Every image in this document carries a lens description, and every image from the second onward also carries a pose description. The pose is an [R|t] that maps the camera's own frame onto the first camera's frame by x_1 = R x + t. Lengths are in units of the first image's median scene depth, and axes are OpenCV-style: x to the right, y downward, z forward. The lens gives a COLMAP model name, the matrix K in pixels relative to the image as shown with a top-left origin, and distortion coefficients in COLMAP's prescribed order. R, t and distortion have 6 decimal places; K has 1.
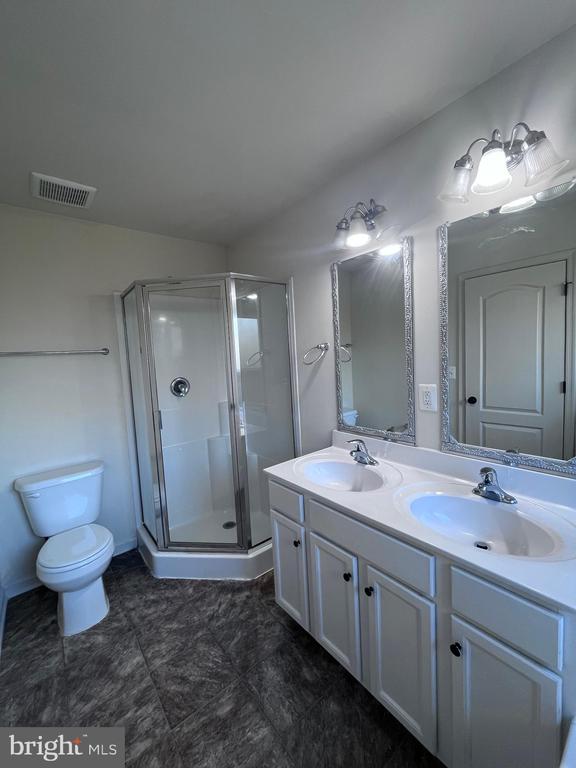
lens RADIAL K [[310.9, 0, 292.7], [0, 310.9, 378.6], [0, 0, 1]] dist [-0.001167, -0.000040]
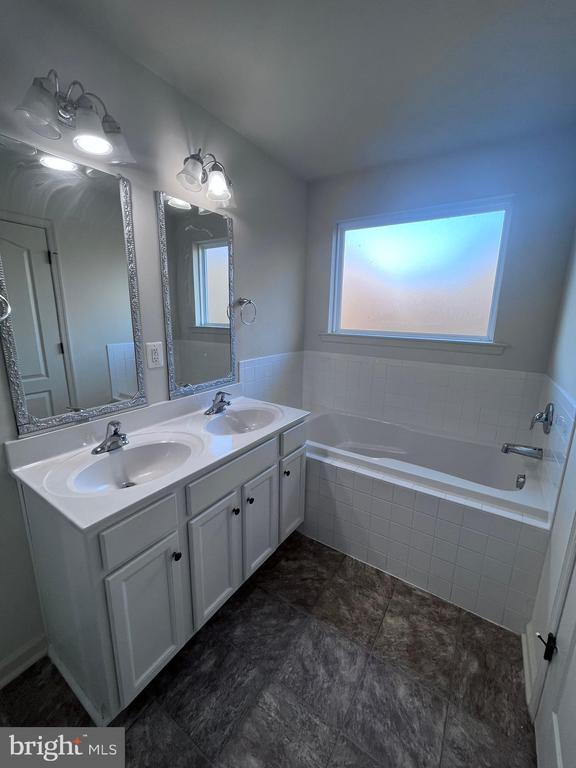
lens RADIAL K [[310.9, 0, 292.7], [0, 310.9, 378.6], [0, 0, 1]] dist [-0.001167, -0.000040]
pose [[-0.300977, -0.154729, 0.940995, -0.715181], [0.066811, 0.980903, 0.182661, -0.022344], [-0.951288, 0.117846, -0.284892, 0.874334]]
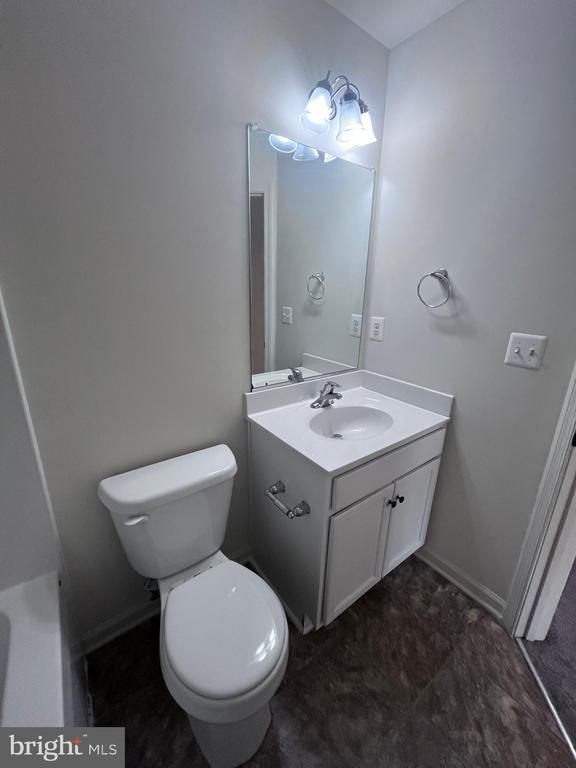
lens RADIAL K [[310.9, 0, 292.7], [0, 310.9, 378.6], [0, 0, 1]] dist [-0.001167, -0.000040]
pose [[0.995888, 0.089084, -0.016449, -0.445070], [-0.083646, 0.973985, 0.210611, 0.006003], [0.034783, -0.208369, 0.977432, 0.400211]]
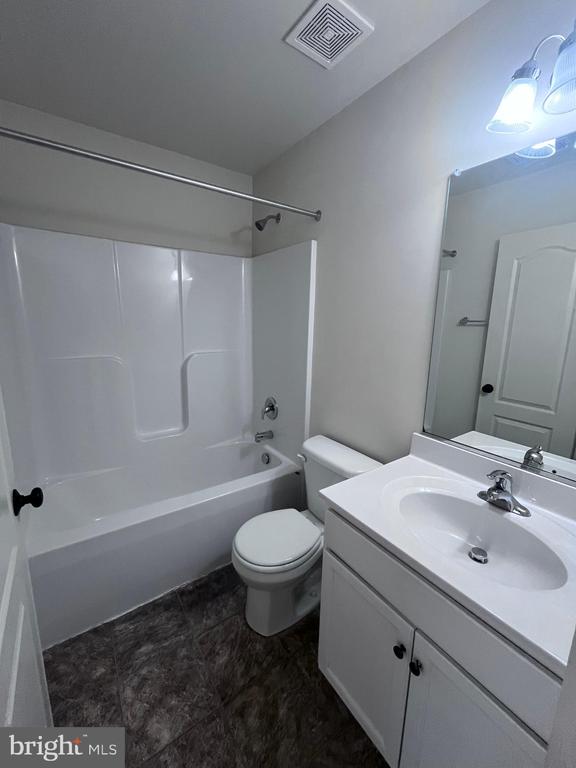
lens RADIAL K [[310.9, 0, 292.7], [0, 310.9, 378.6], [0, 0, 1]] dist [-0.001167, -0.000040]
pose [[-0.071192, 0.237232, -0.968841, -0.017814], [-0.096276, 0.965136, 0.243400, -0.048560], [0.992805, 0.110604, -0.045870, 0.728117]]
